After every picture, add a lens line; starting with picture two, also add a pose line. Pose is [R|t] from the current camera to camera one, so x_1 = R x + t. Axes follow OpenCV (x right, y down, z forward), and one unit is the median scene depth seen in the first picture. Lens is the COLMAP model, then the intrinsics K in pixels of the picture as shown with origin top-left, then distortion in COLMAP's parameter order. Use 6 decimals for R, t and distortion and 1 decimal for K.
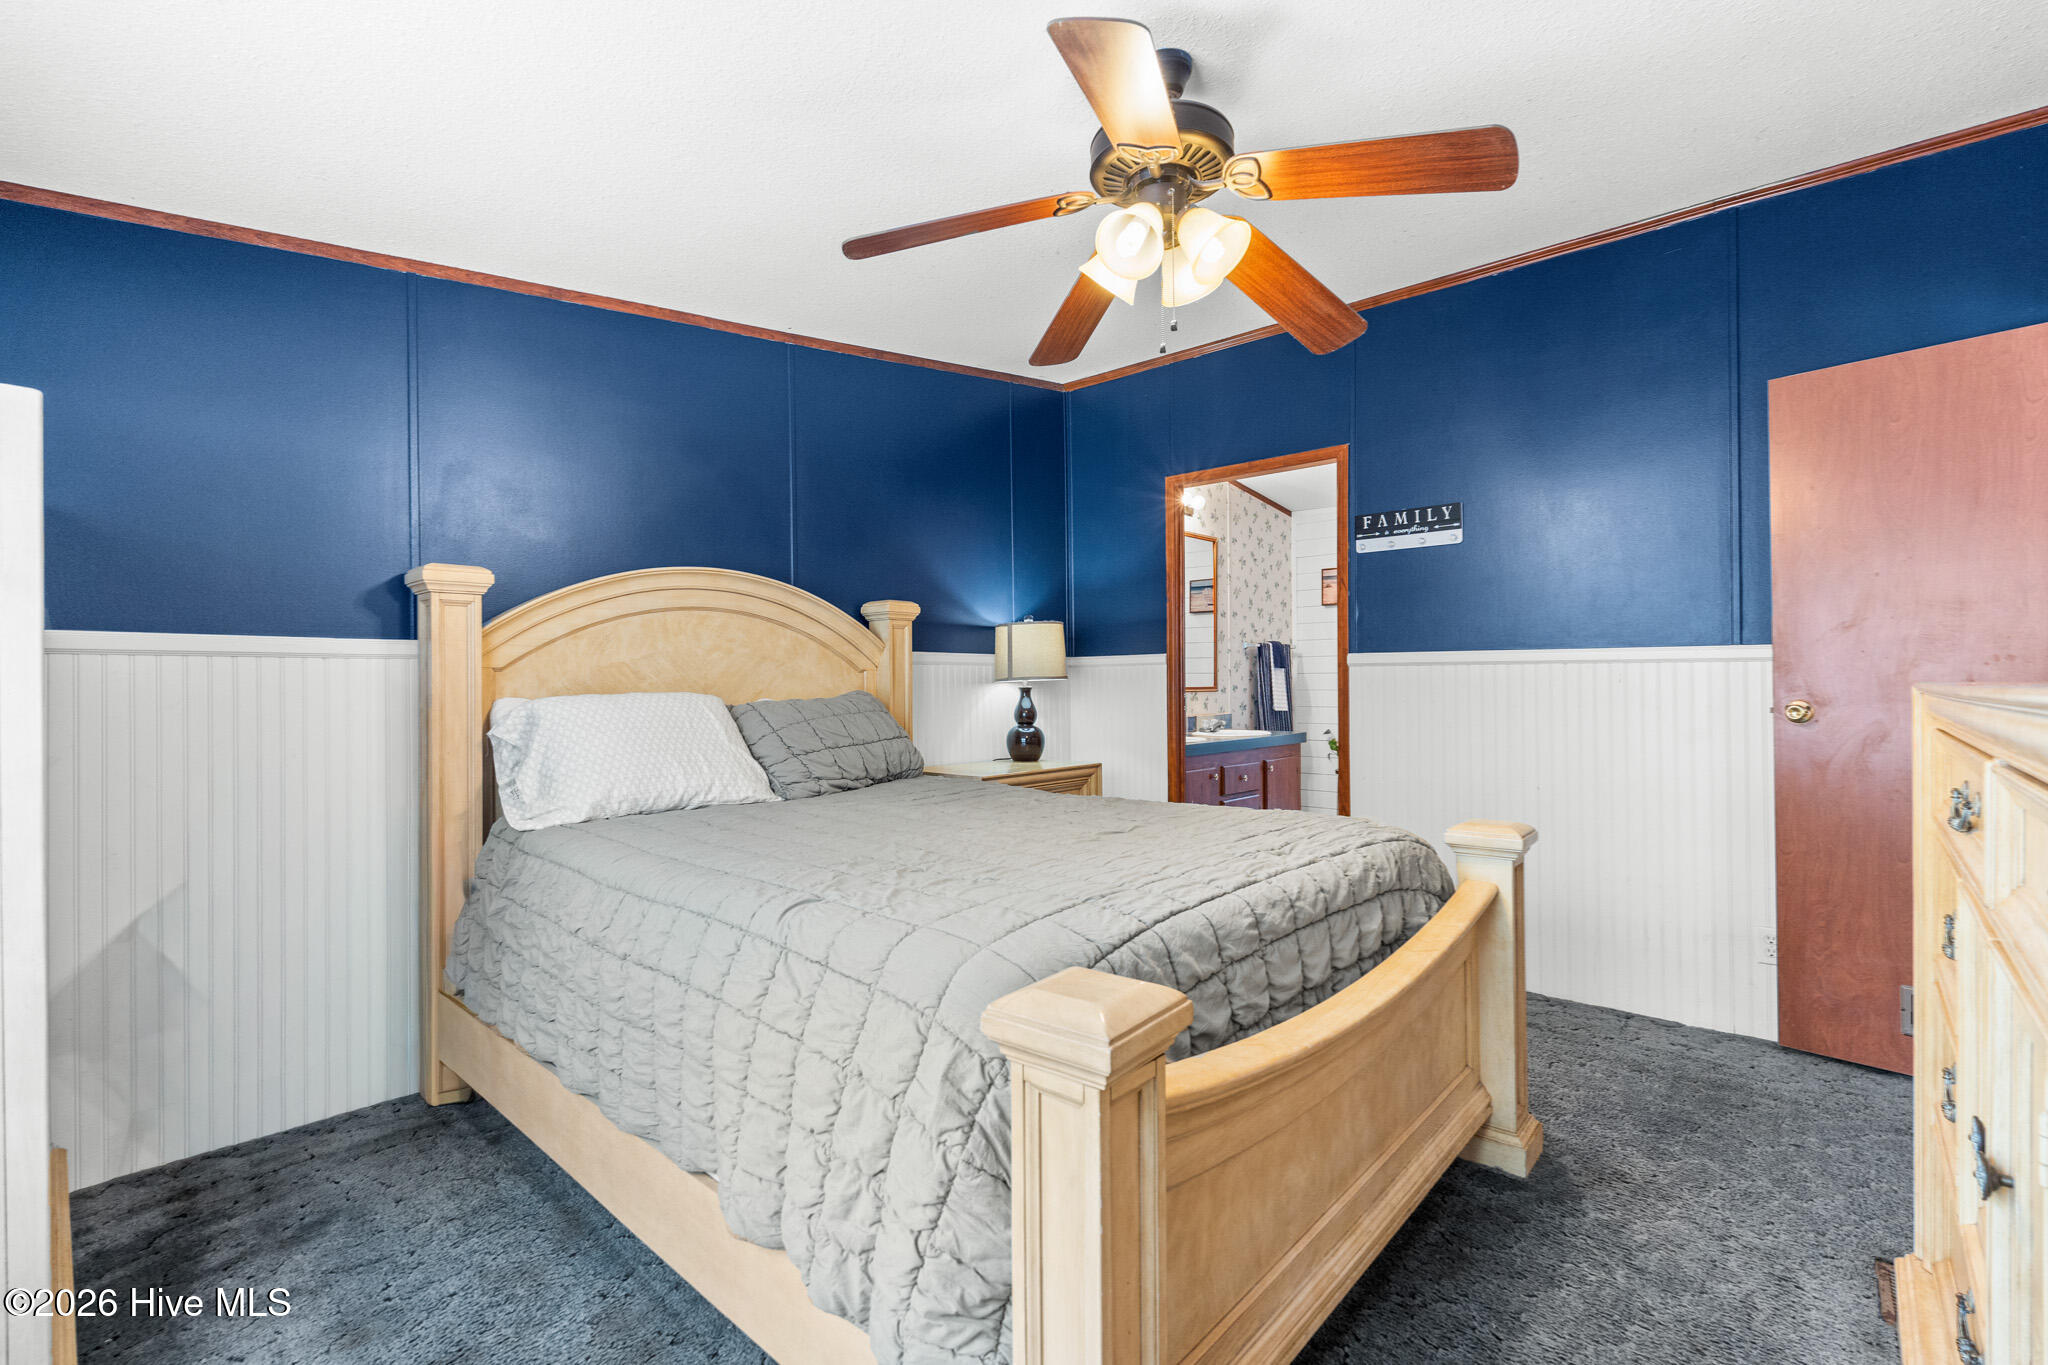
lens RADIAL K [[910.3, 0, 1024.0], [0, 910.3, 682.5], [0, 0, 1]] dist [-0.000398, -0.000013]
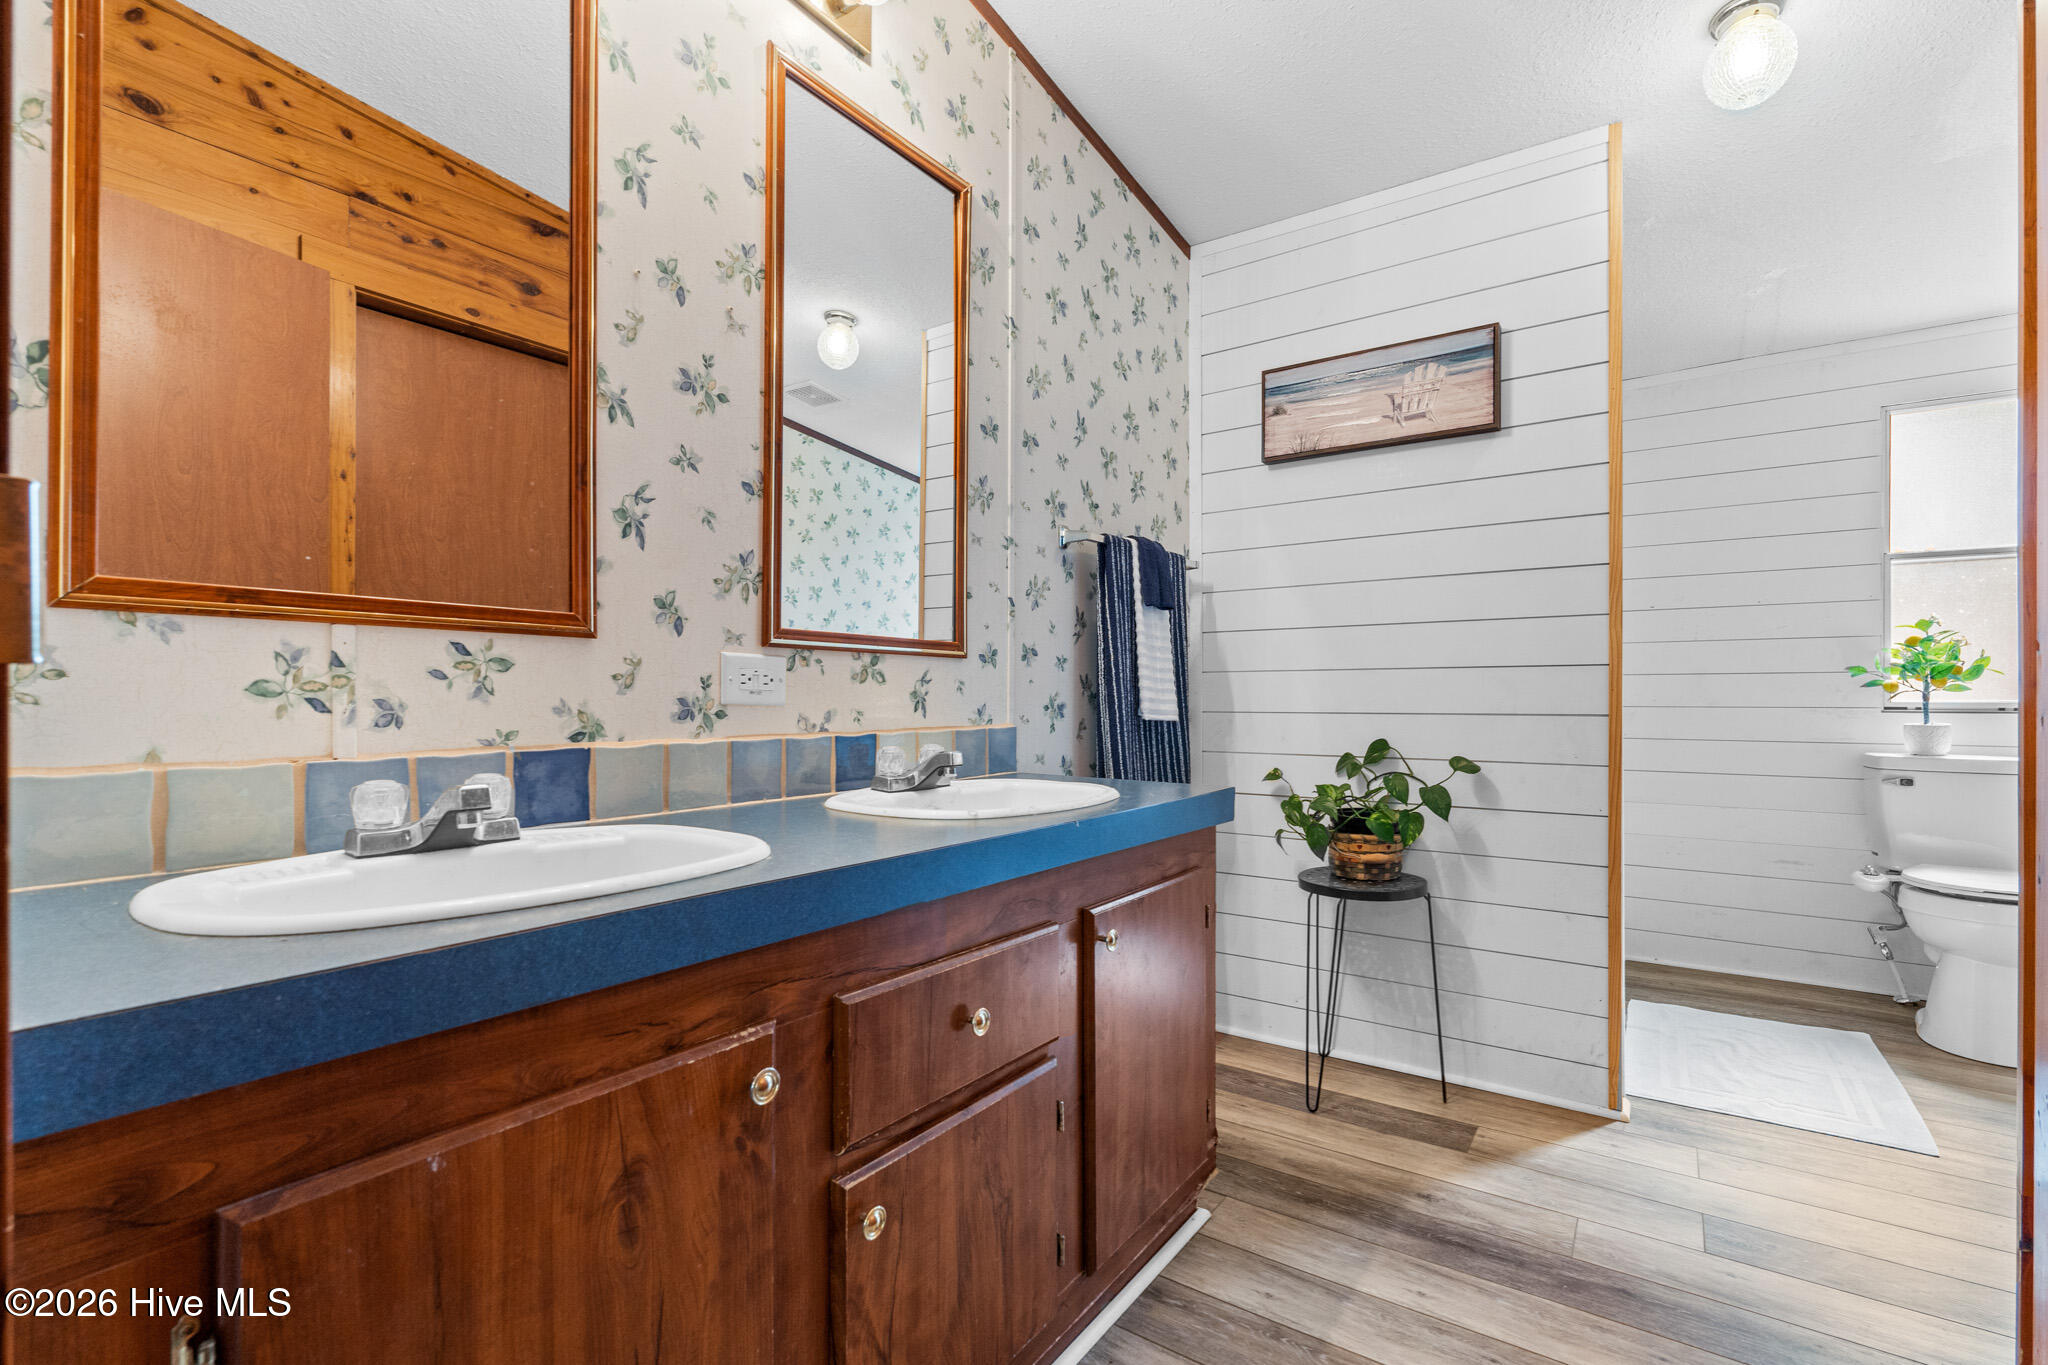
lens RADIAL K [[931.7, 0, 1024.7], [0, 931.7, 702.8], [0, 0, 1]] dist [-0.001452, -0.000045]
pose [[0.993454, 0.006081, 0.114073, 0.186673], [-0.006425, 0.999976, 0.002654, 0.023391], [-0.114055, -0.003369, 0.993469, 0.637164]]
